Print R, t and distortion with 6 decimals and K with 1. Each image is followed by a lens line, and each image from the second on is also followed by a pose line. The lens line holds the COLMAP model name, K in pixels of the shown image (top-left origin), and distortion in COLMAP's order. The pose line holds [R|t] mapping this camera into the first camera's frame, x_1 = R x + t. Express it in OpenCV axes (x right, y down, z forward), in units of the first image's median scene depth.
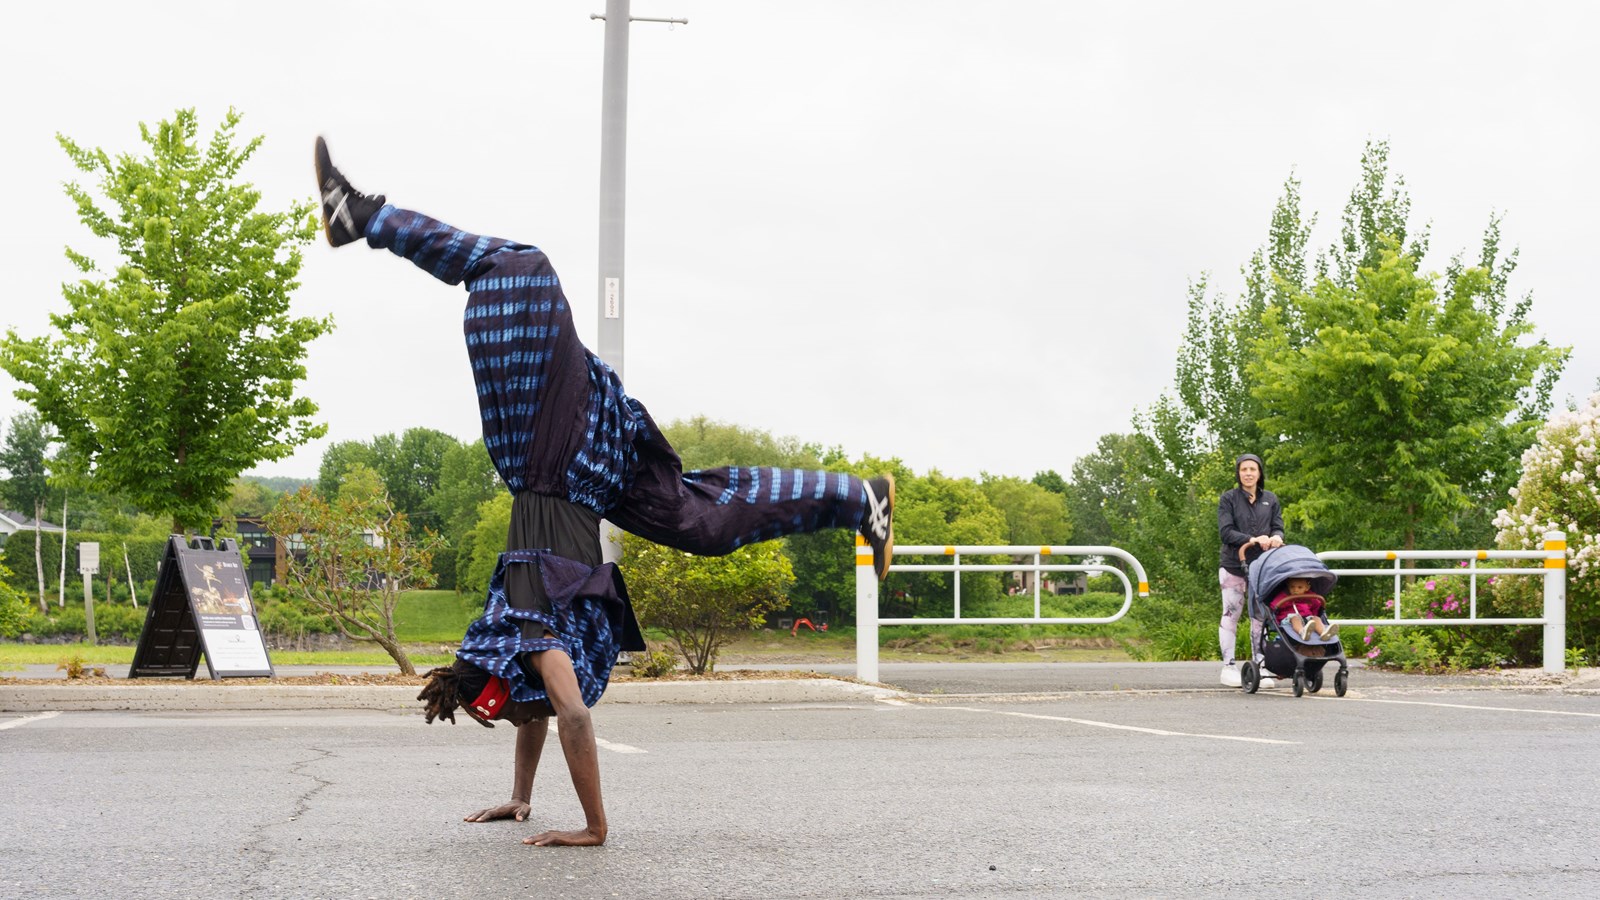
lens RADIAL K [[2019.1, 0, 721.4], [0, 2019.1, 628.0], [0, 0, 1]] dist [-0.004043, 0.002521]
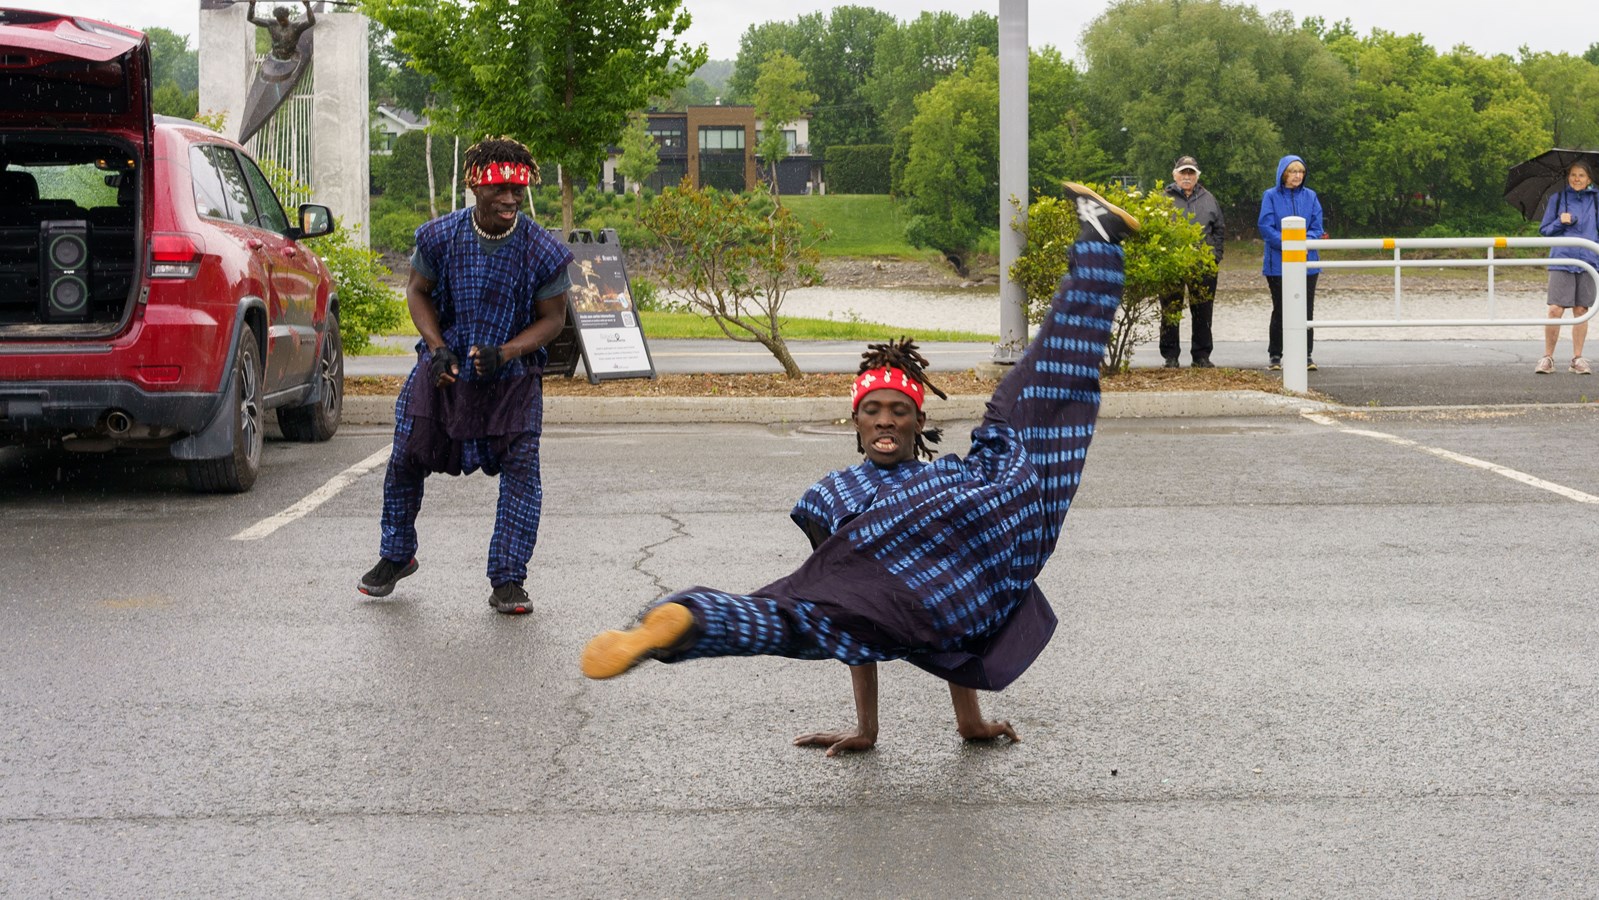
lens RADIAL K [[2372.2, 0, 794.8], [0, 2372.2, 198.2], [0, 0, 1]] dist [-0.008462, 0.002776]
pose [[0.984882, -0.004746, -0.173160, 0.019947], [0.002836, 0.999932, -0.011275, -0.026711], [0.173201, 0.010613, 0.984829, -0.045804]]
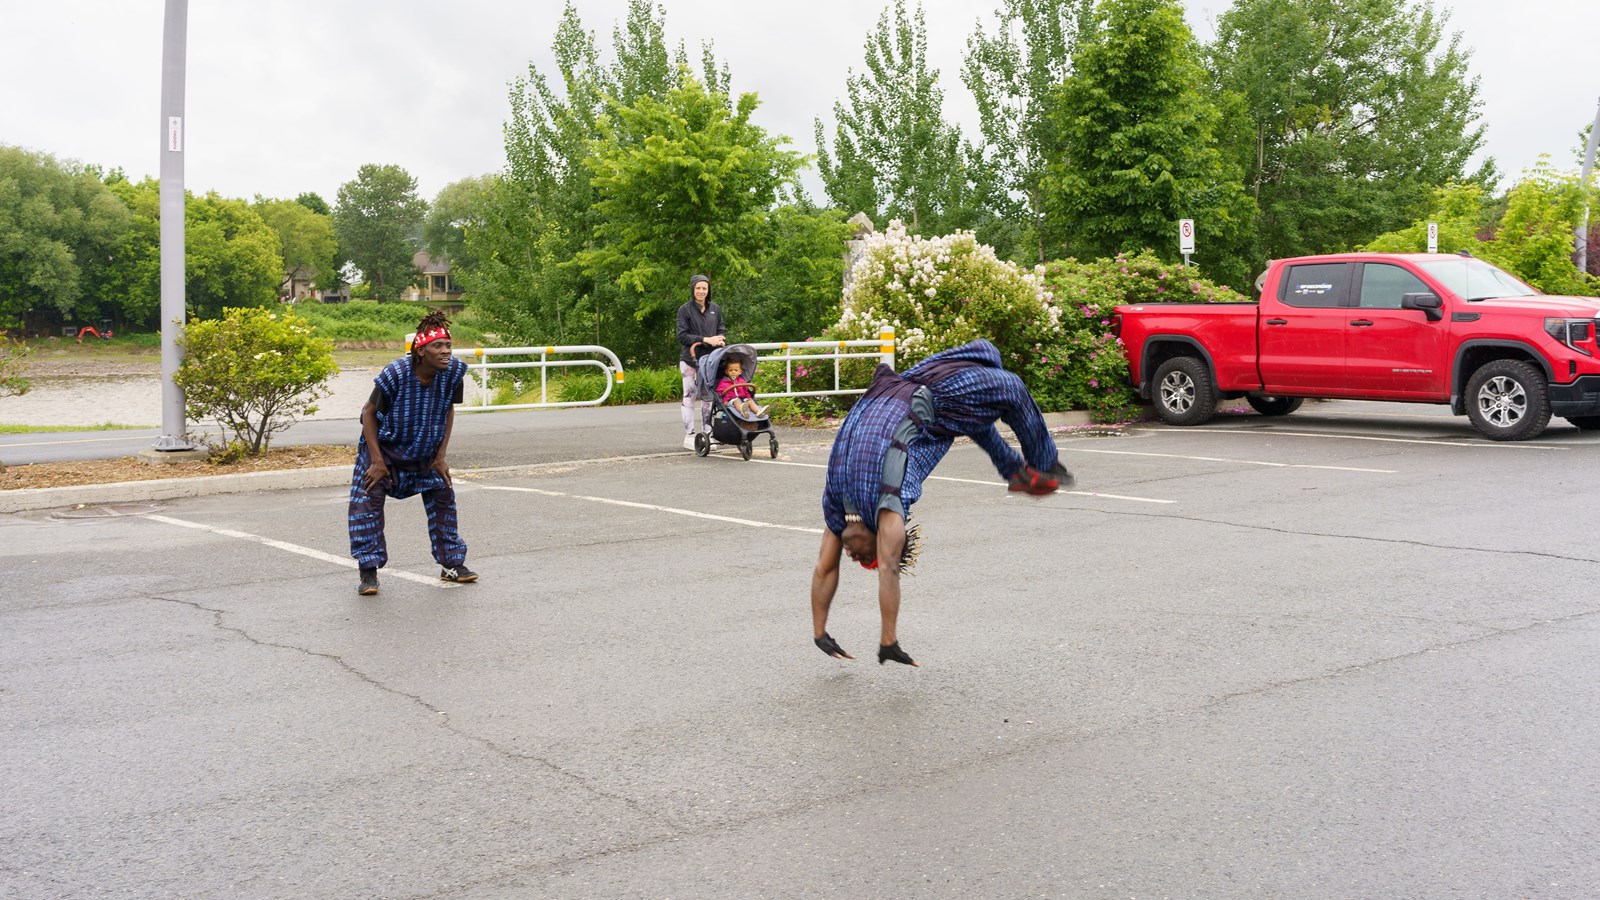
lens RADIAL K [[1714.2, 0, 827.2], [0, 1714.2, 333.2], [0, 0, 1]] dist [0.011158, -0.007166]
pose [[0.892384, -0.012132, 0.451113, -0.095947], [0.008271, 0.999910, 0.010529, -0.033549], [-0.451200, -0.005665, 0.892405, -0.028214]]
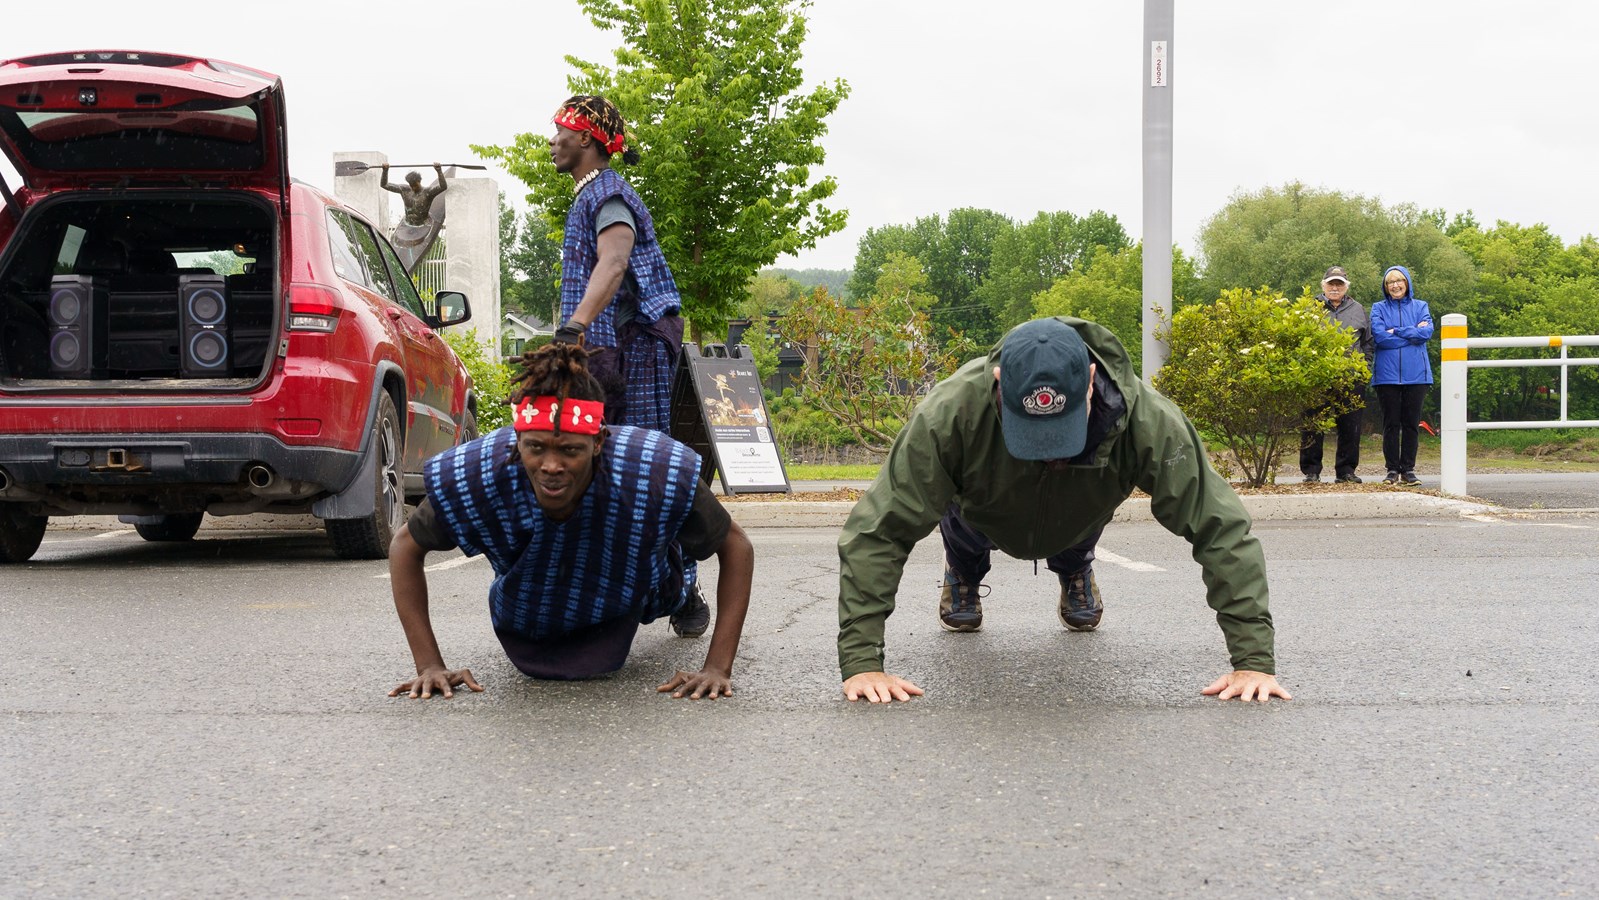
lens RADIAL K [[2307.4, 0, 699.7], [0, 2307.4, 546.7], [0, 0, 1]] dist [-0.006931, -0.039455]
pose [[0.965055, 0.001751, -0.262040, 0.010522], [0.010776, 0.998866, 0.046364, -0.000356], [0.261824, -0.047568, 0.963943, -0.025253]]
